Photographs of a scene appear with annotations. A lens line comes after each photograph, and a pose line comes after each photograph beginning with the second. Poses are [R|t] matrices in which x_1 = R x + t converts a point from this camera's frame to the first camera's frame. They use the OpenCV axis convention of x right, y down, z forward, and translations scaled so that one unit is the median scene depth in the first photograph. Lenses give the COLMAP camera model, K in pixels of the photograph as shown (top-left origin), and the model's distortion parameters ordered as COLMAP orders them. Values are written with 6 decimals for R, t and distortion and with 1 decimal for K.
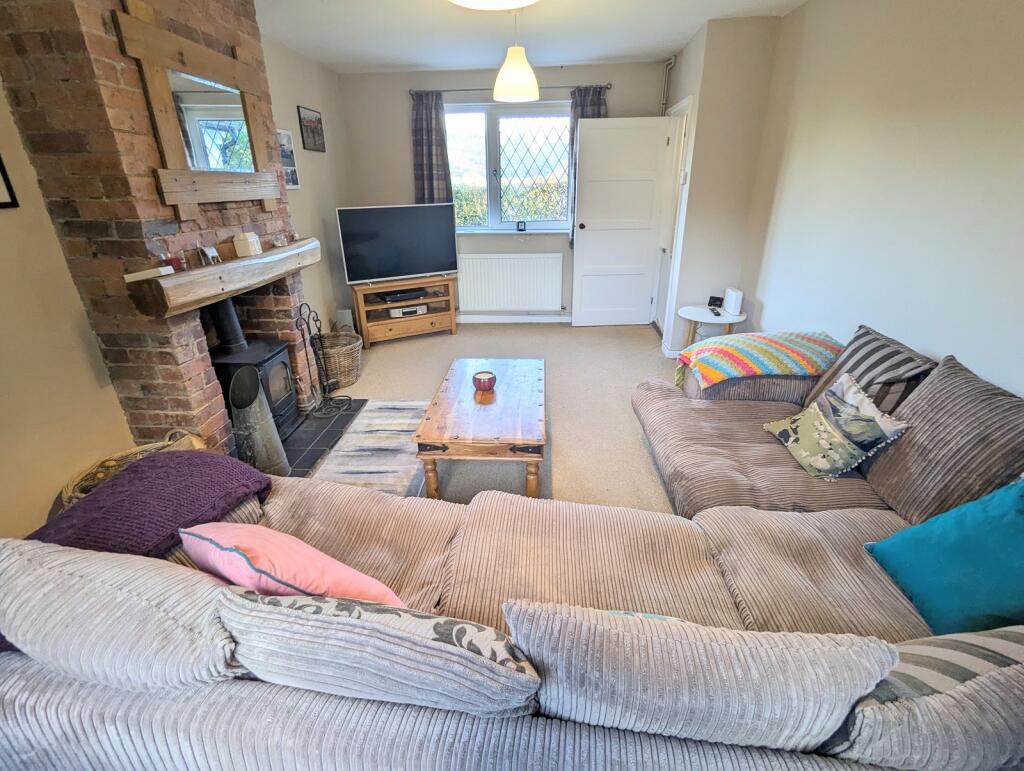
lens RADIAL K [[488.1, 0, 509.2], [0, 488.1, 387.3], [0, 0, 1]] dist [0.000767, -0.000031]
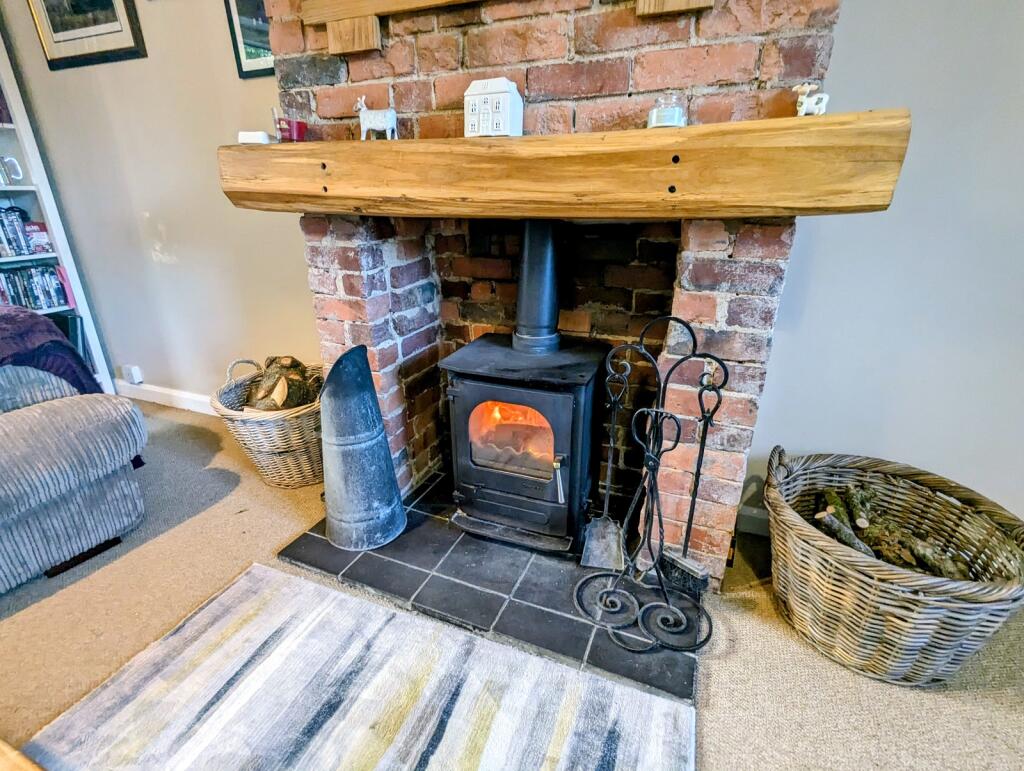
lens RADIAL K [[488.1, 0, 509.2], [0, 488.1, 387.3], [0, 0, 1]] dist [0.000767, -0.000031]
pose [[-0.322095, 0.362282, -0.874647, -0.086043], [-0.360435, 0.807376, 0.467151, -0.274545], [0.875409, 0.465720, -0.129472, 1.064808]]
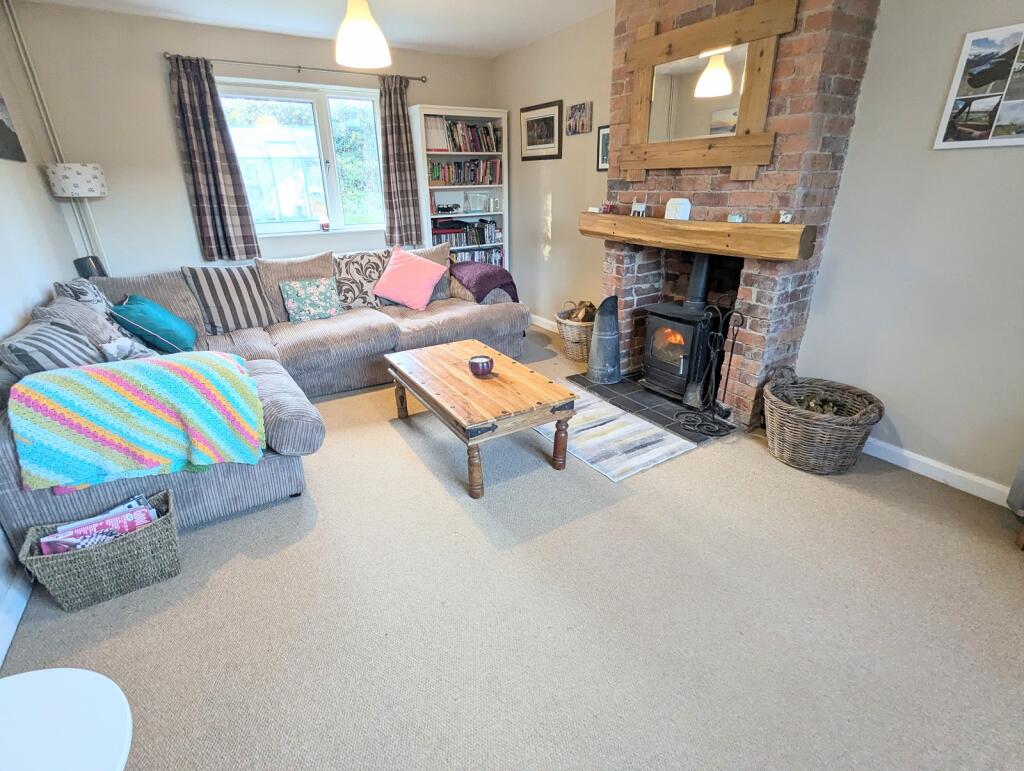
lens RADIAL K [[488.1, 0, 509.2], [0, 488.1, 387.3], [0, 0, 1]] dist [0.000767, -0.000031]
pose [[-0.817401, 0.248464, -0.519732, 0.383184], [-0.199588, 0.724177, 0.660101, -0.584801], [0.540388, 0.643299, -0.542353, 1.483218]]
